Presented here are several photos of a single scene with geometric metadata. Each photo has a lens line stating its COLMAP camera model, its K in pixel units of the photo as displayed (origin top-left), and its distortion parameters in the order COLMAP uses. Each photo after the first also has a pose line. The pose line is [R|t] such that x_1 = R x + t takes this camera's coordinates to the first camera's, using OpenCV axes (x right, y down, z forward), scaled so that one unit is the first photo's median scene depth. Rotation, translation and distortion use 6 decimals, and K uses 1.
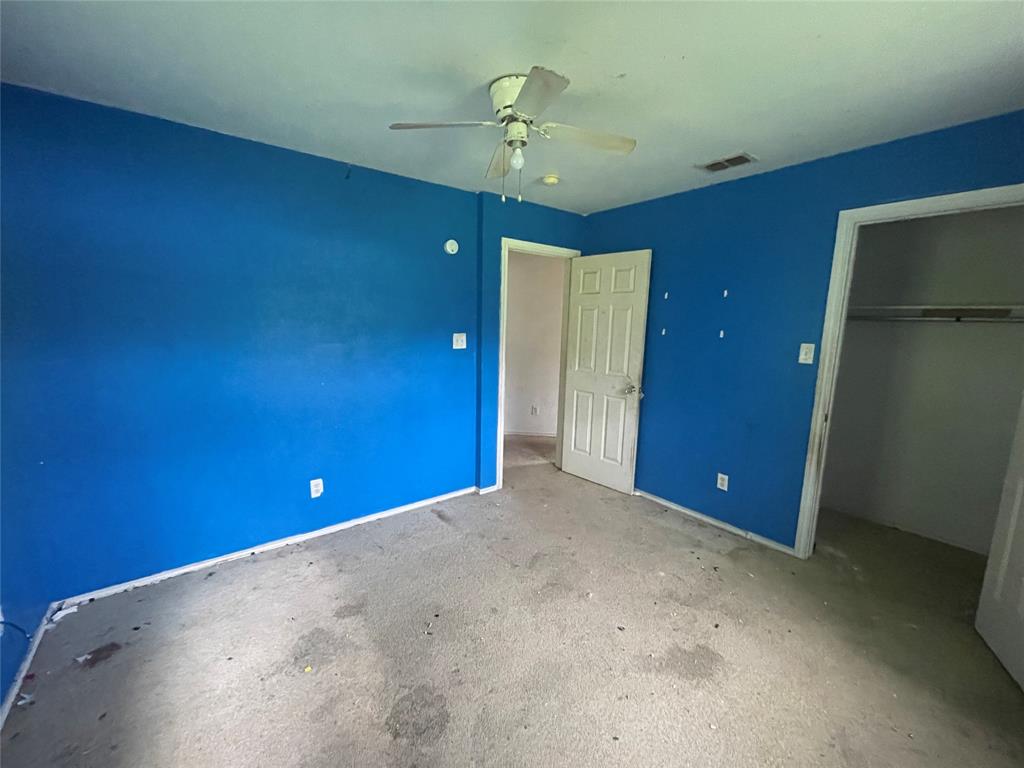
lens RADIAL K [[415.0, 0, 511.2], [0, 415.0, 382.7], [0, 0, 1]] dist [-0.004680, 0.001050]
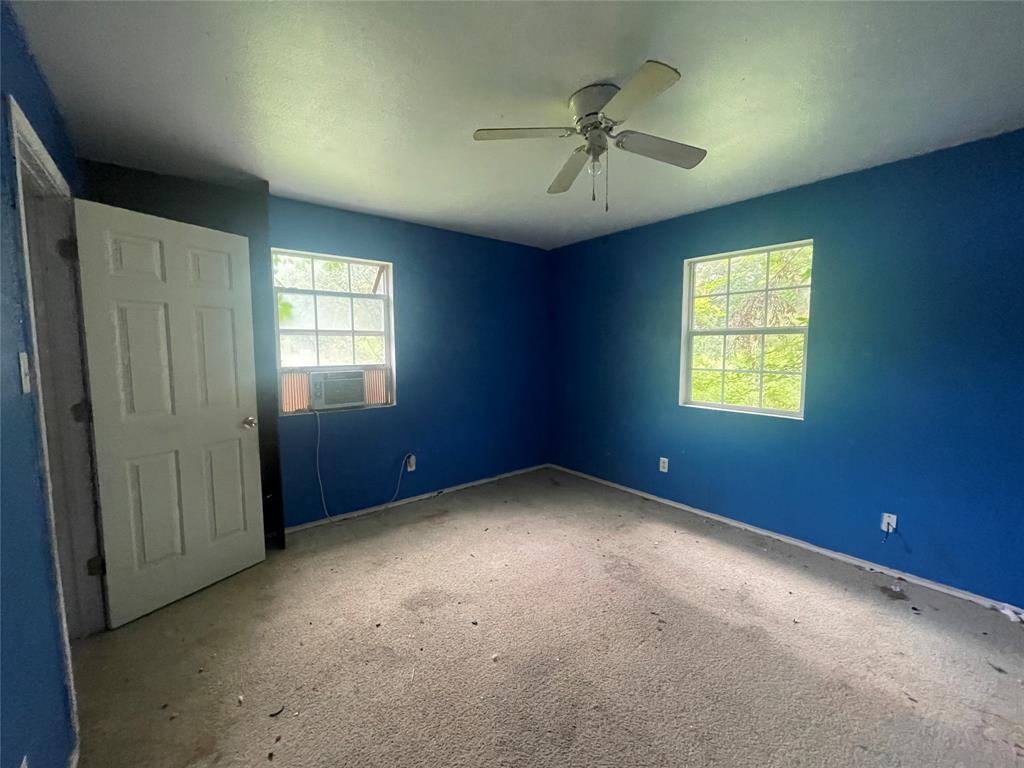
lens RADIAL K [[415.0, 0, 511.2], [0, 415.0, 382.7], [0, 0, 1]] dist [-0.004680, 0.001050]
pose [[-0.999705, -0.018673, -0.015512, 0.167311], [-0.021800, 0.971699, 0.235215, -0.186290], [0.010681, 0.235484, -0.971820, 1.497987]]
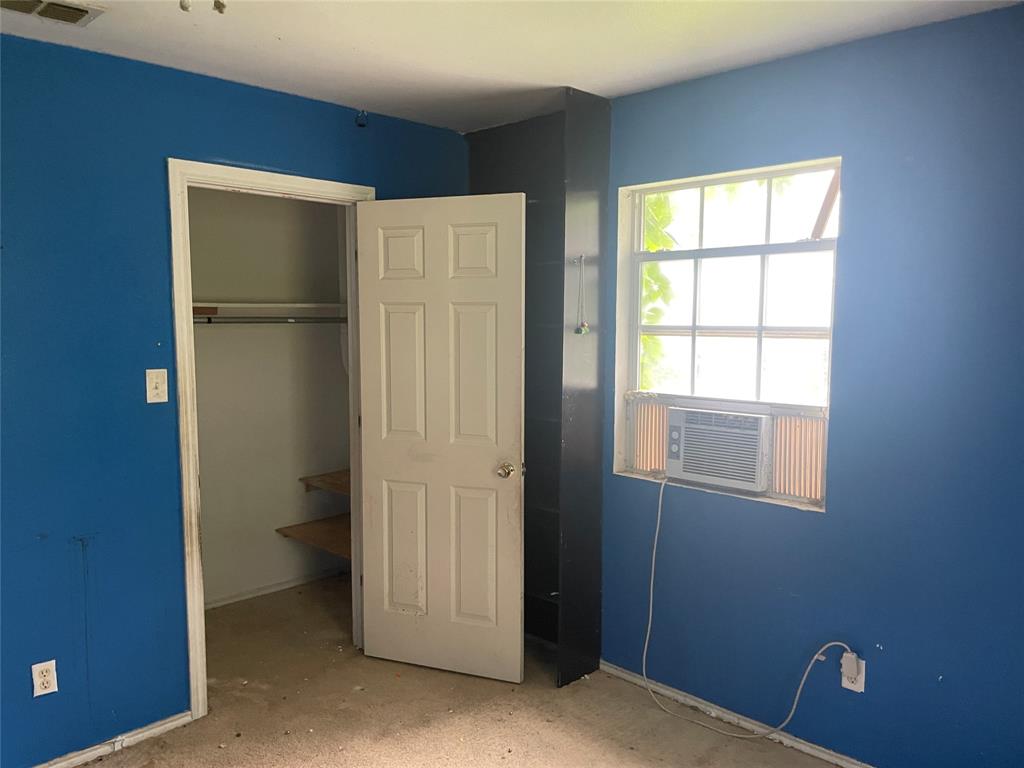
lens RADIAL K [[769.4, 0, 512.0], [0, 769.4, 384.0], [0, 0, 1]] dist [0.005384, -0.001410]
pose [[-0.120044, -0.111843, 0.986449, -0.443993], [0.149966, 0.980189, 0.129383, -0.141774], [-0.981376, 0.163465, -0.100893, 0.621627]]
